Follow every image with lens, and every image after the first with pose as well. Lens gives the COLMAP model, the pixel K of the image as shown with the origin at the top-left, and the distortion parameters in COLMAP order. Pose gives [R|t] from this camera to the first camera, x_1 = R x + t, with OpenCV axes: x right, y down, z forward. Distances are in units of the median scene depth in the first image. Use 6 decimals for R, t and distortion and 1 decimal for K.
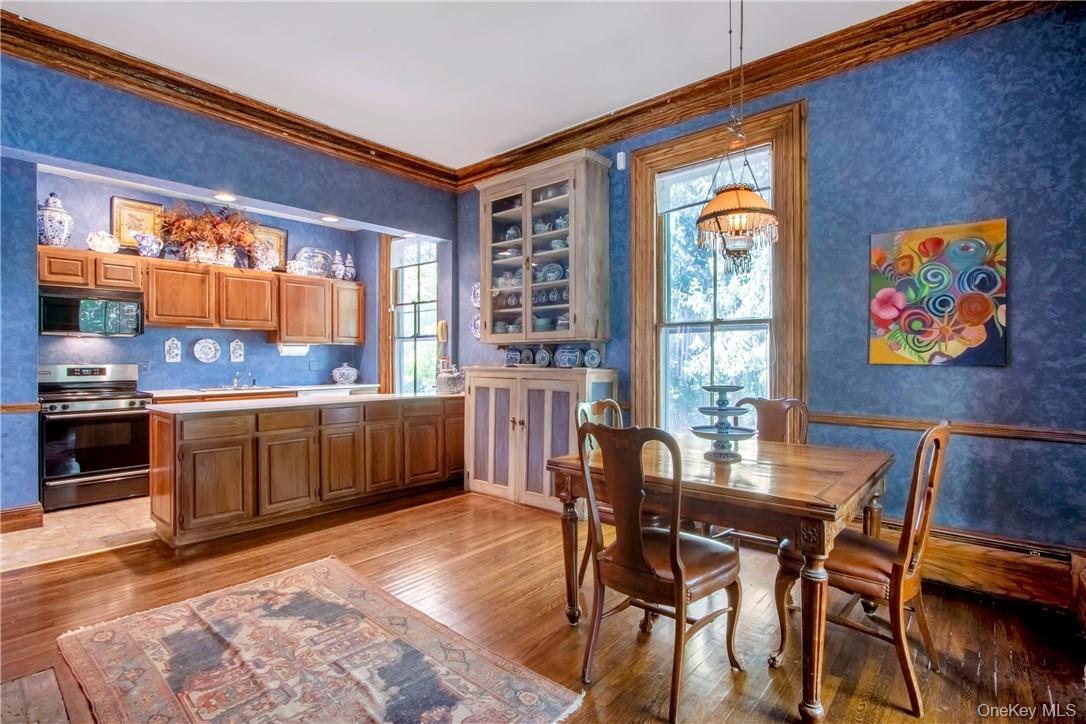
lens RADIAL K [[501.3, 0, 543.5], [0, 501.3, 363.5], [0, 0, 1]] dist [-0.010952, 0.000712]
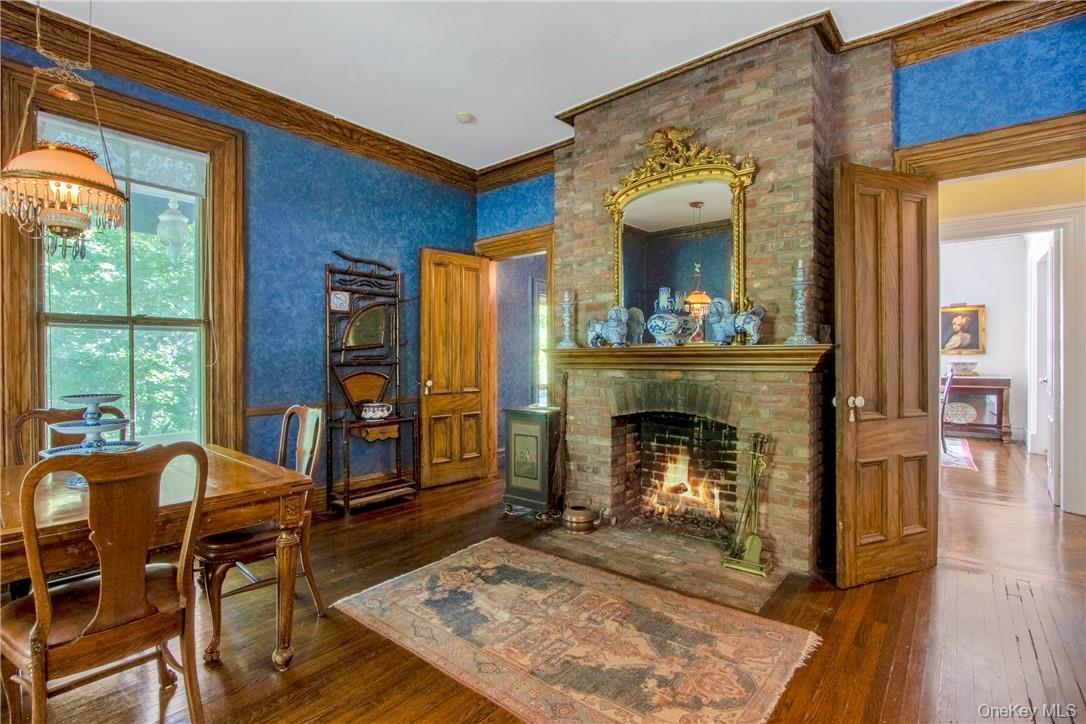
lens RADIAL K [[501.3, 0, 542.4], [0, 501.3, 363.0], [0, 0, 1]] dist [-0.010952, 0.000712]
pose [[-0.999921, -0.002010, -0.012410, -0.404498], [-0.002090, 0.999977, 0.006402, -0.008503], [0.012396, 0.006428, -0.999903, 2.002211]]
